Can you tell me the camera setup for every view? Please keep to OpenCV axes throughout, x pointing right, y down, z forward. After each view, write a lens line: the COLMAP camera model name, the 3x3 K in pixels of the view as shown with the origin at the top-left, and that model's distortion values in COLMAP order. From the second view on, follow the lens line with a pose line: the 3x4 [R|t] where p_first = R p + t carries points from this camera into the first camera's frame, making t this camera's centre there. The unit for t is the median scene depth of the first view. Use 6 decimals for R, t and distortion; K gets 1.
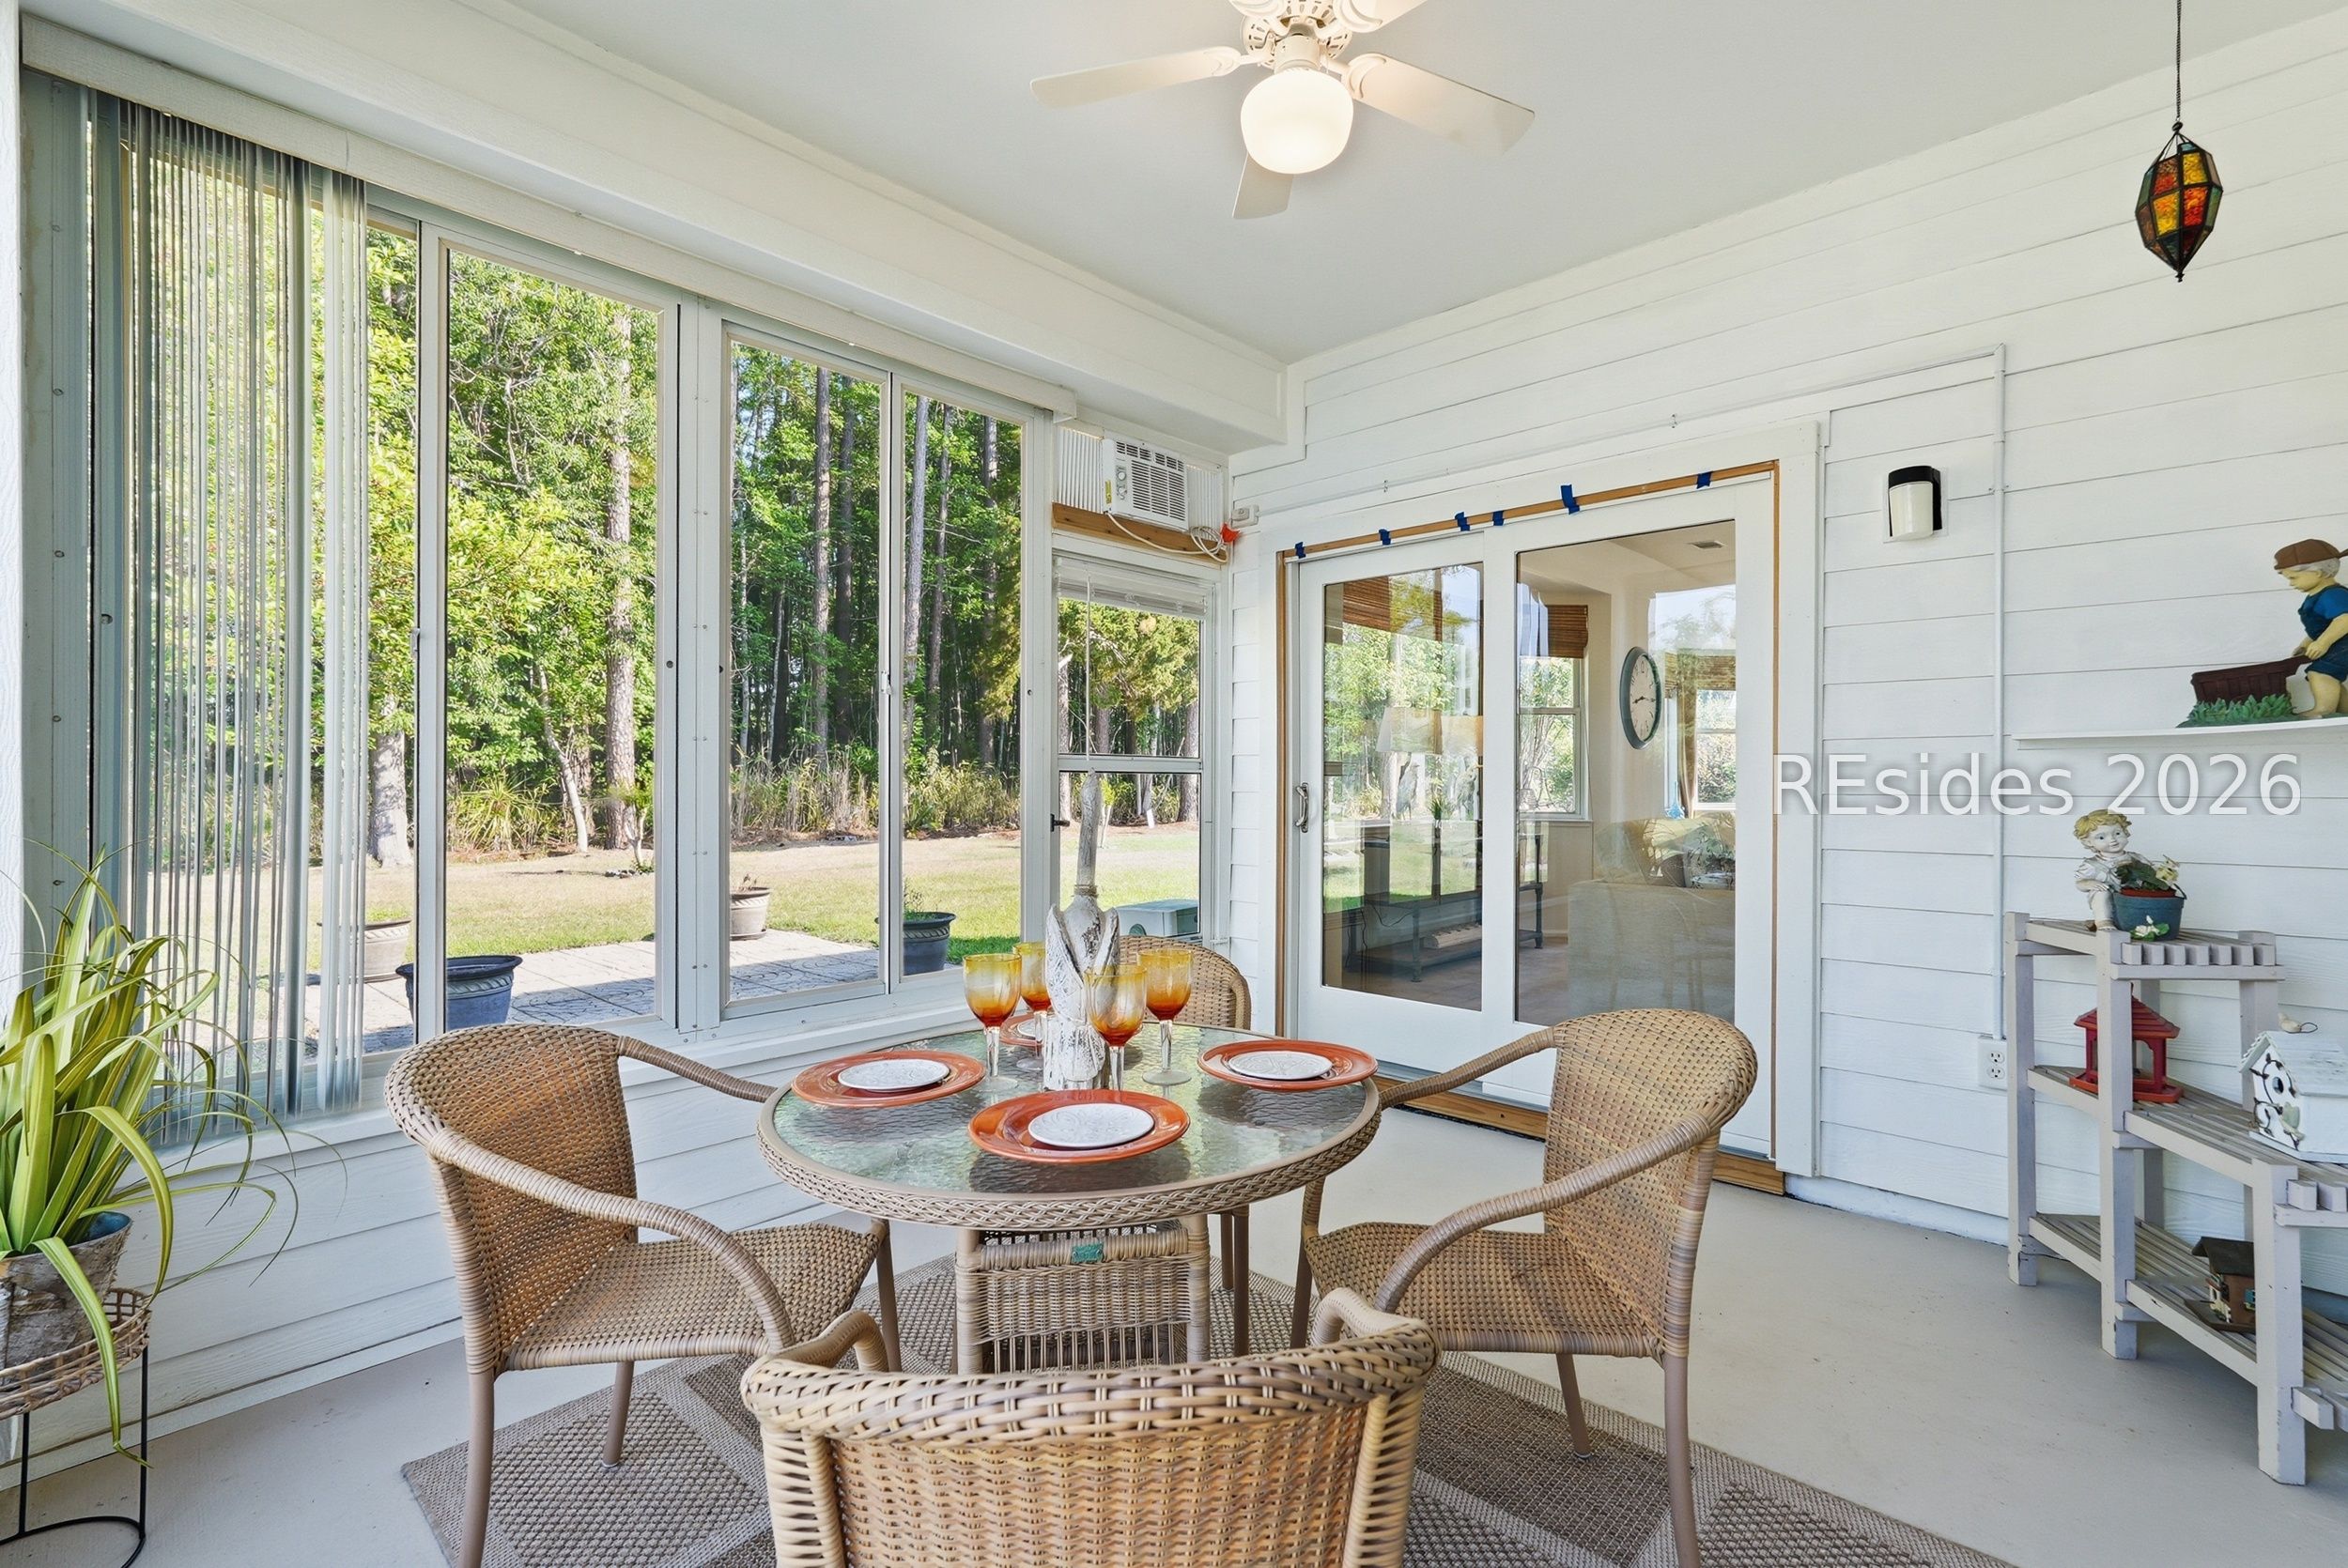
lens RADIAL K [[1061.4, 0, 1170.7], [0, 1061.4, 786.4], [0, 0, 1]] dist [-0.004614, -0.000267]
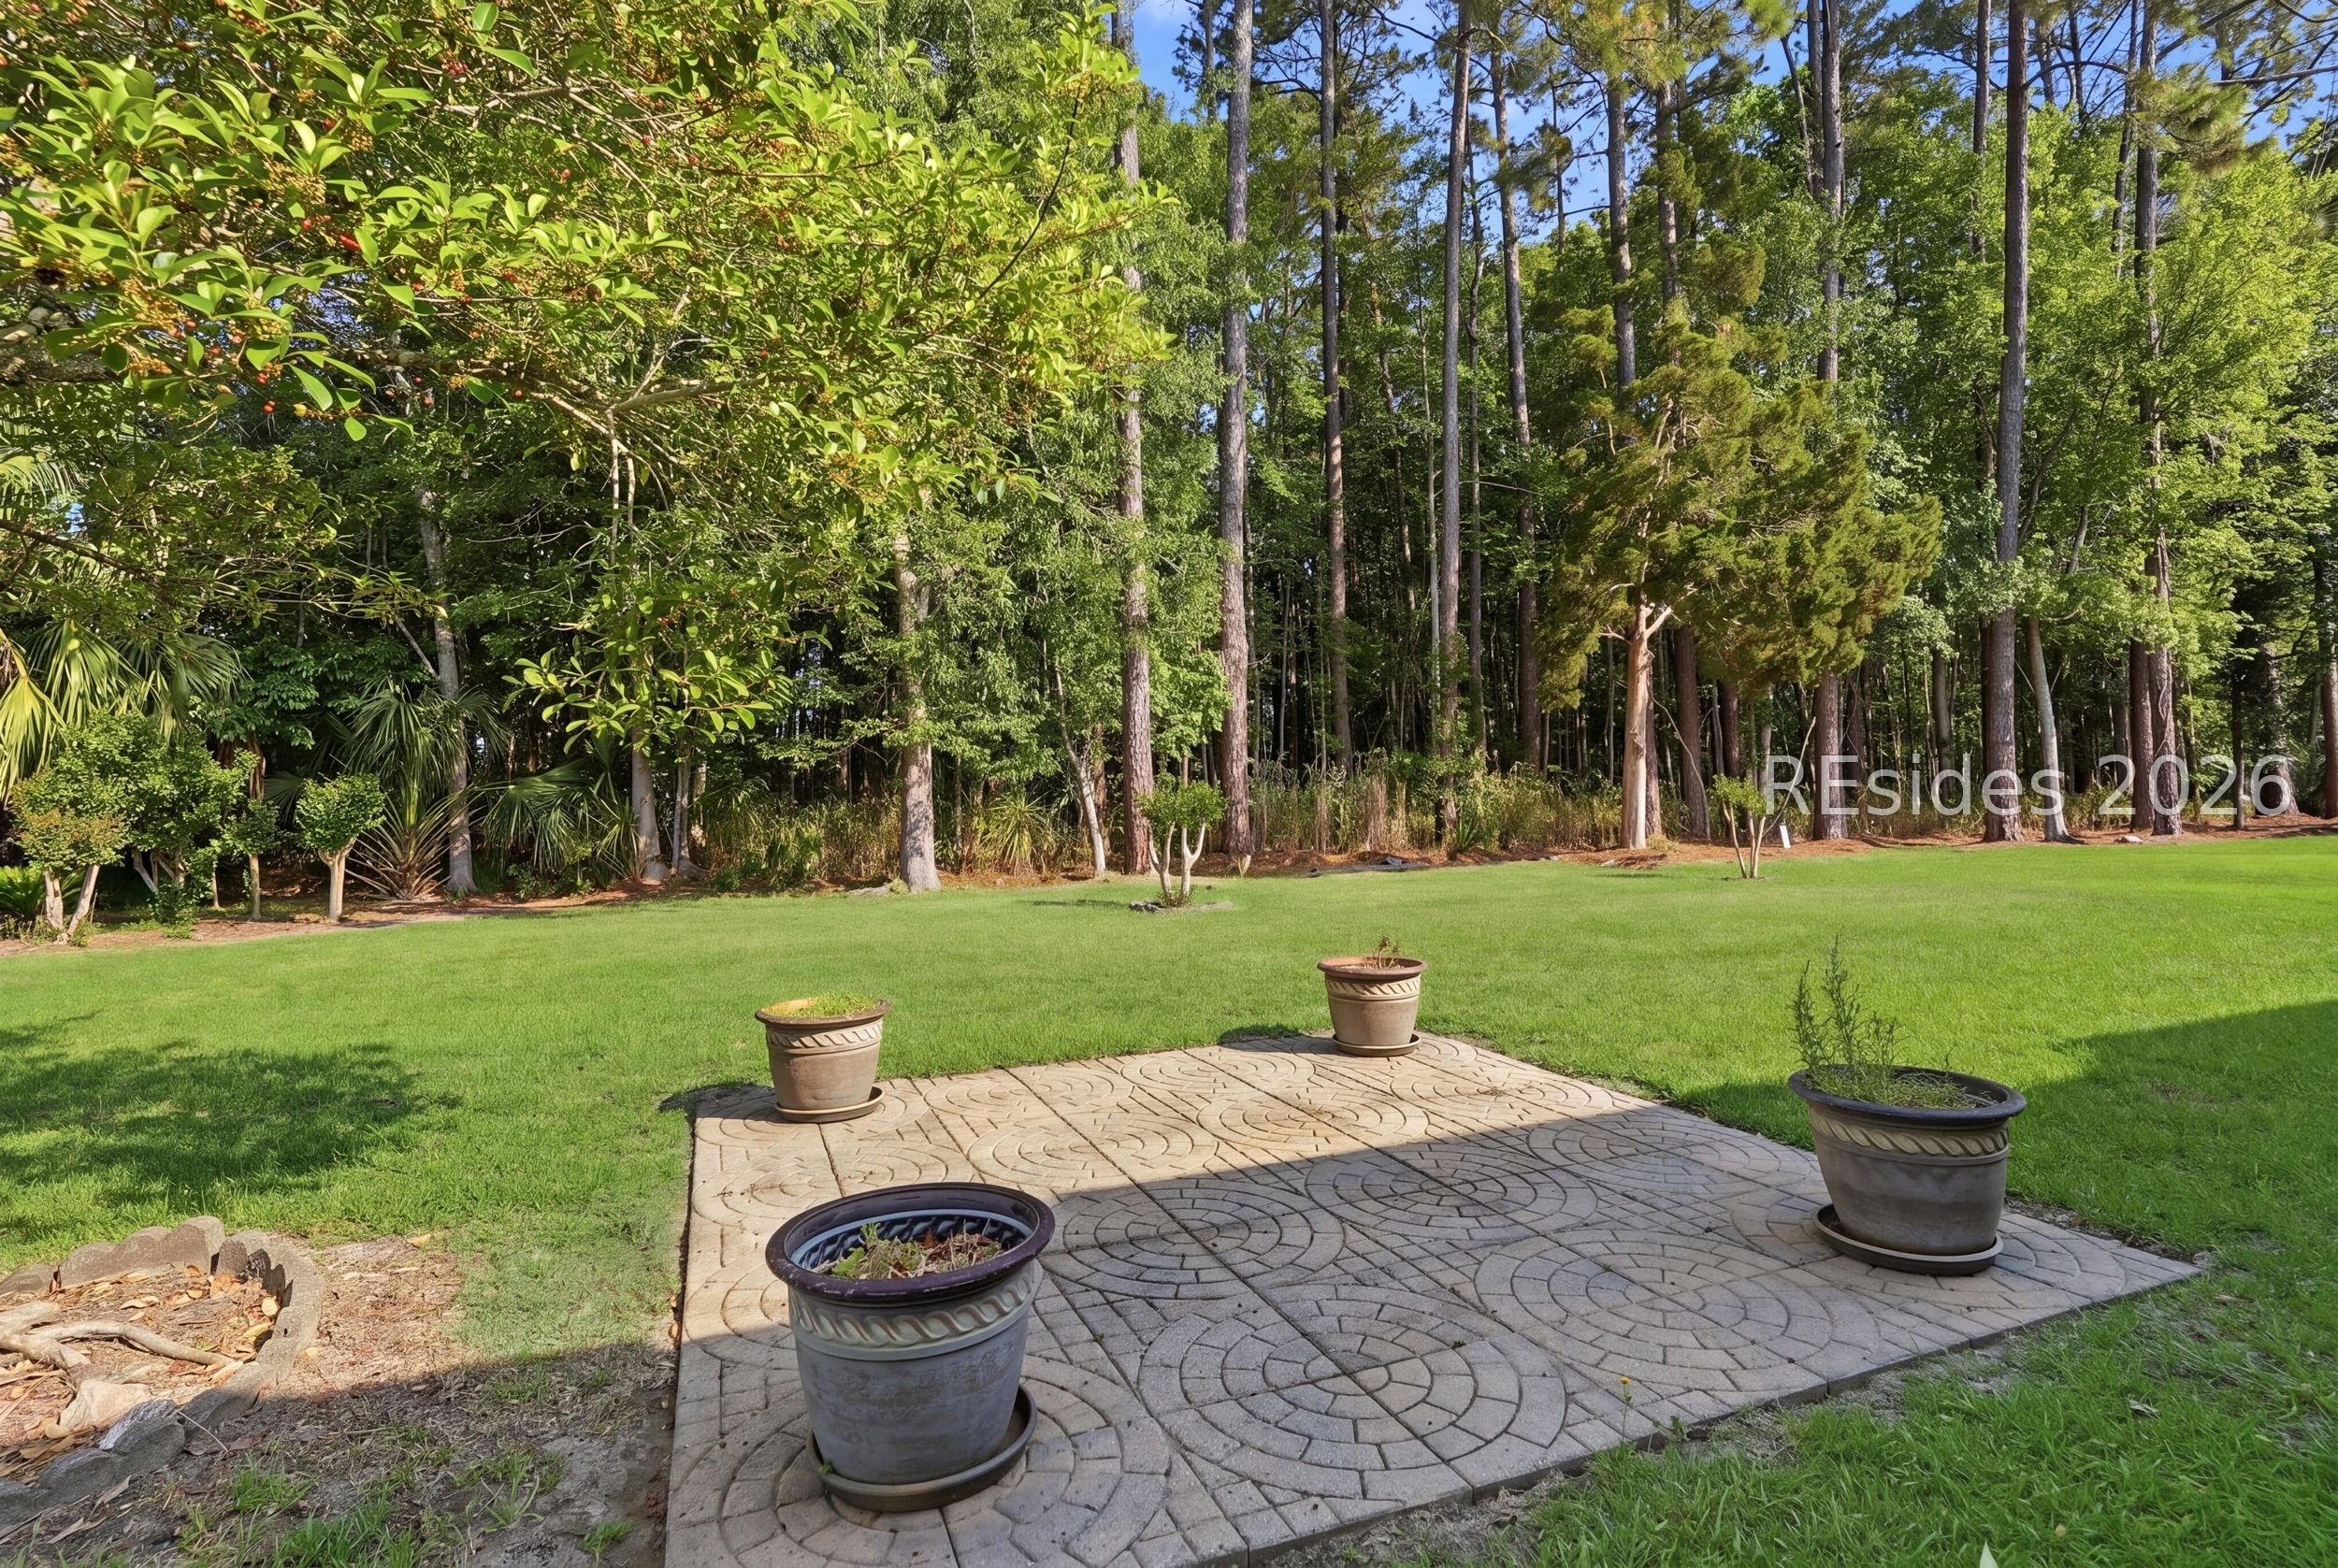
lens RADIAL K [[1056.9, 0, 1168.1], [0, 1056.9, 798.9], [0, 0, 1]] dist [-0.004614, -0.000267]
pose [[0.910388, -0.016324, -0.413433, -0.133779], [0.015192, 0.999866, -0.006025, 0.003692], [0.413476, -0.000796, 0.910515, 0.213721]]
